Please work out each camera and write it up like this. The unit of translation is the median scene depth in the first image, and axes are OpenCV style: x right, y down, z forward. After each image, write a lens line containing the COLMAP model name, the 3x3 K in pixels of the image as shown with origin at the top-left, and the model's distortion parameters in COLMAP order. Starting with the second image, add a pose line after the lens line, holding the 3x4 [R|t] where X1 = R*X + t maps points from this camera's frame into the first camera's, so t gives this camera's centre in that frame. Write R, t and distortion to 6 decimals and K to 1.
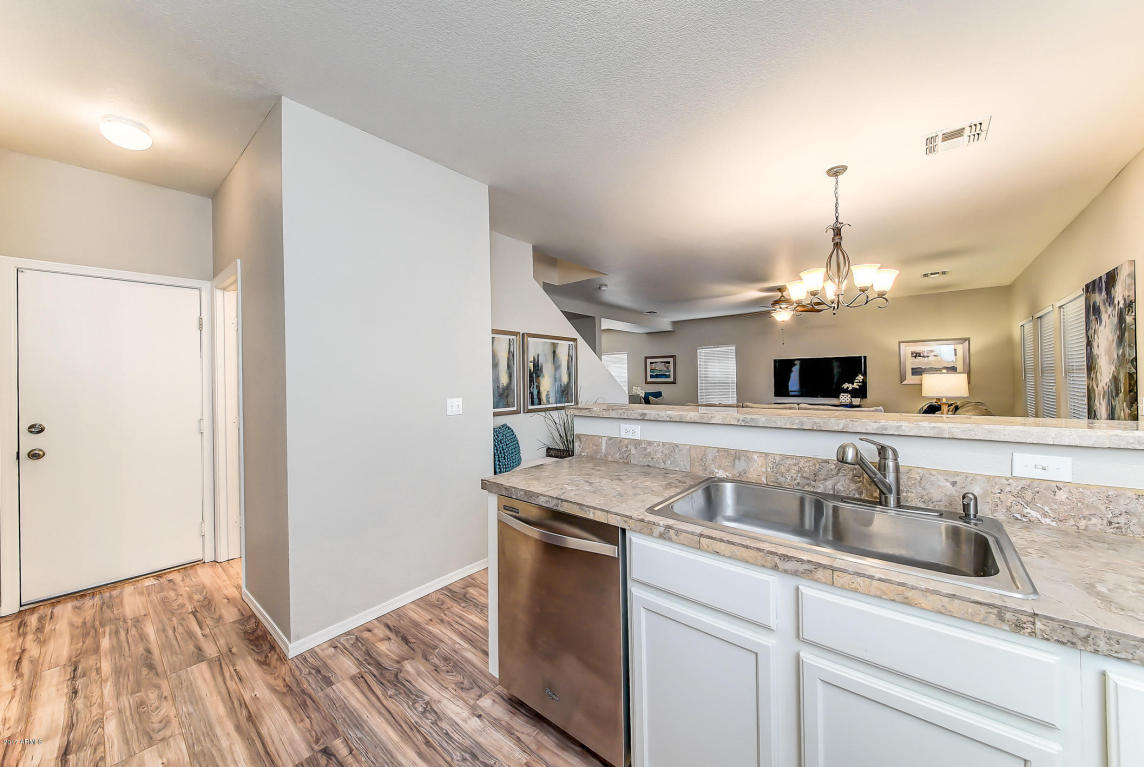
lens RADIAL K [[406.8, 0, 587.7], [0, 406.8, 375.4], [0, 0, 1]] dist [0.007930, -0.004280]
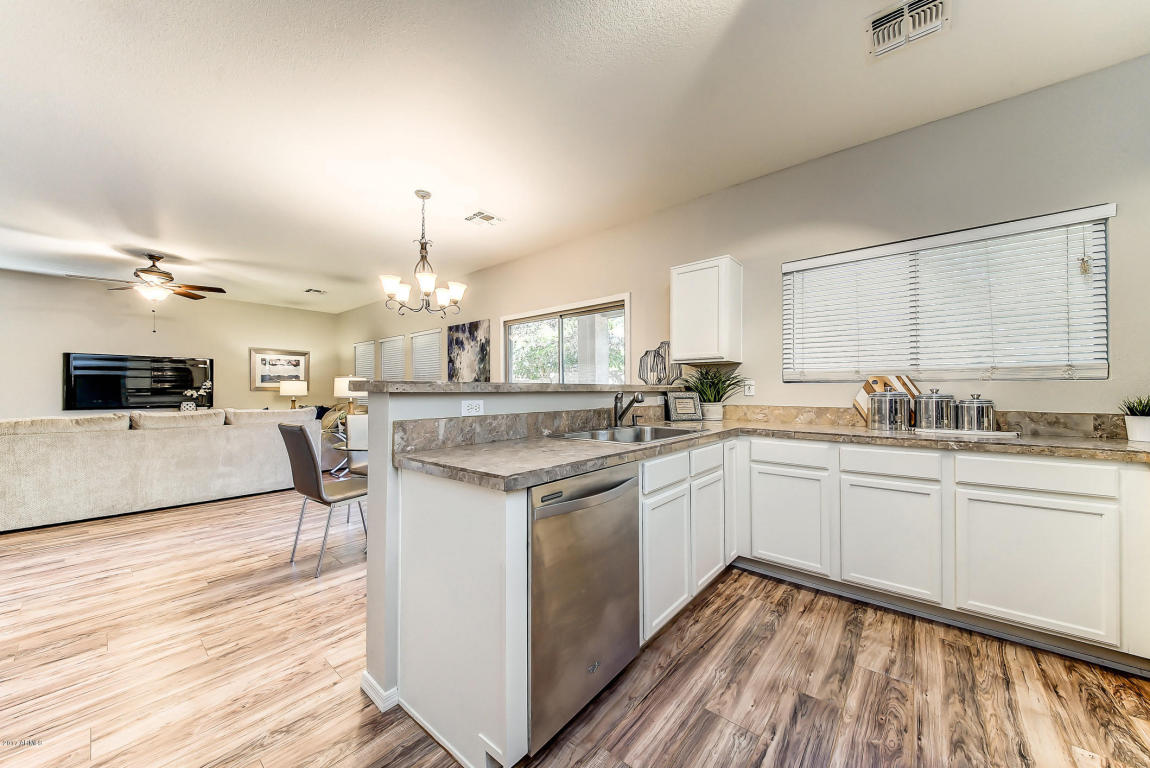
lens RADIAL K [[408.9, 0, 574.0], [0, 408.9, 386.2], [0, 0, 1]] dist [0.007930, -0.004280]
pose [[0.015751, 0.026335, 0.999529, -0.319025], [-0.006844, 0.999633, -0.026229, 0.045757], [-0.999853, -0.006427, 0.015925, 0.311749]]
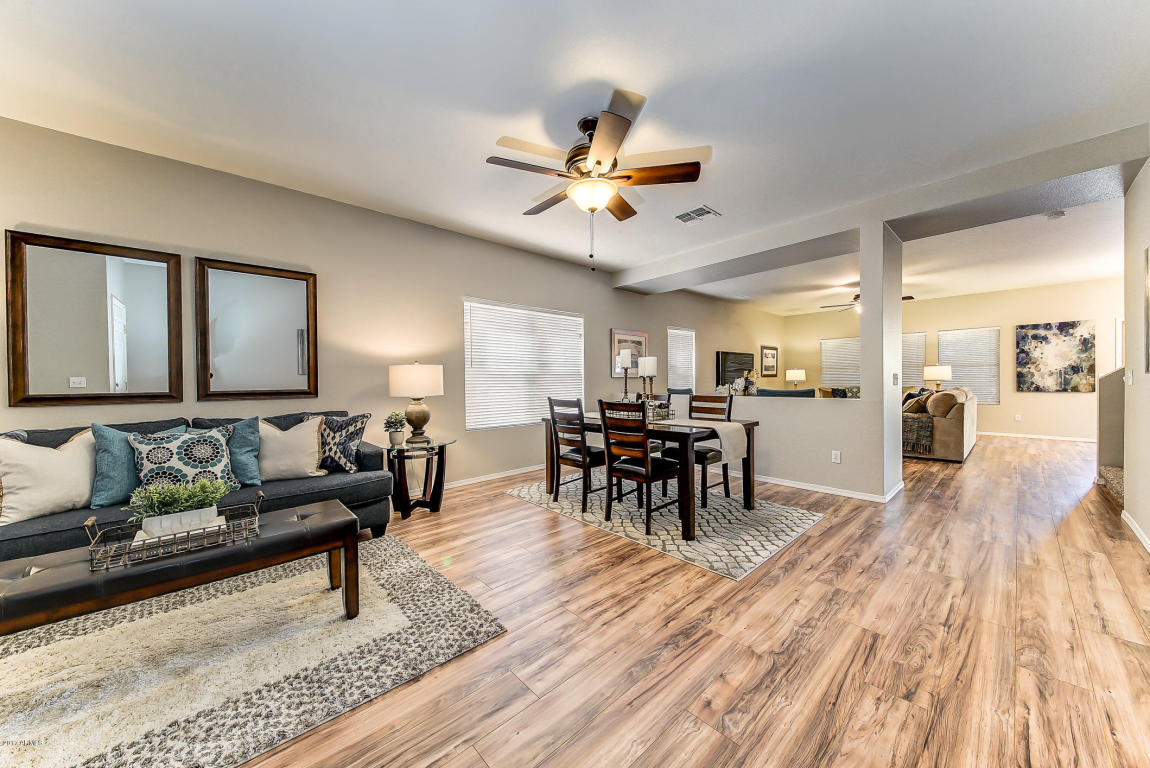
lens RADIAL K [[408.9, 0, 575.3], [0, 408.9, 383.9], [0, 0, 1]] dist [0.007930, -0.004280]
pose [[0.134501, 0.007061, 0.990888, -0.902583], [0.001206, 0.999973, -0.007289, 0.074101], [-0.990913, 0.002176, 0.134489, 2.132009]]
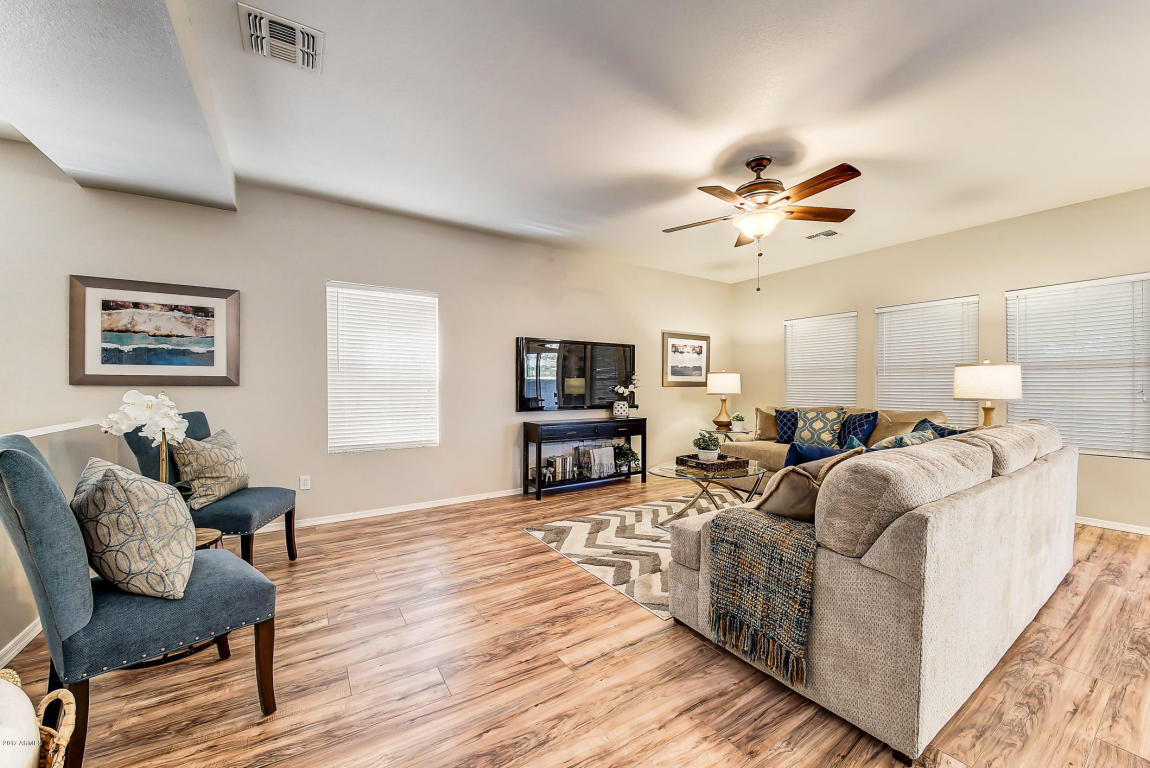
lens RADIAL K [[408.9, 0, 576.0], [0, 408.9, 391.1], [0, 0, 1]] dist [0.007930, -0.004280]
pose [[0.309578, 0.002782, 0.950870, -0.001234], [-0.013520, 0.999908, 0.001476, 0.045343], [-0.950778, -0.013313, 0.309587, 1.393927]]
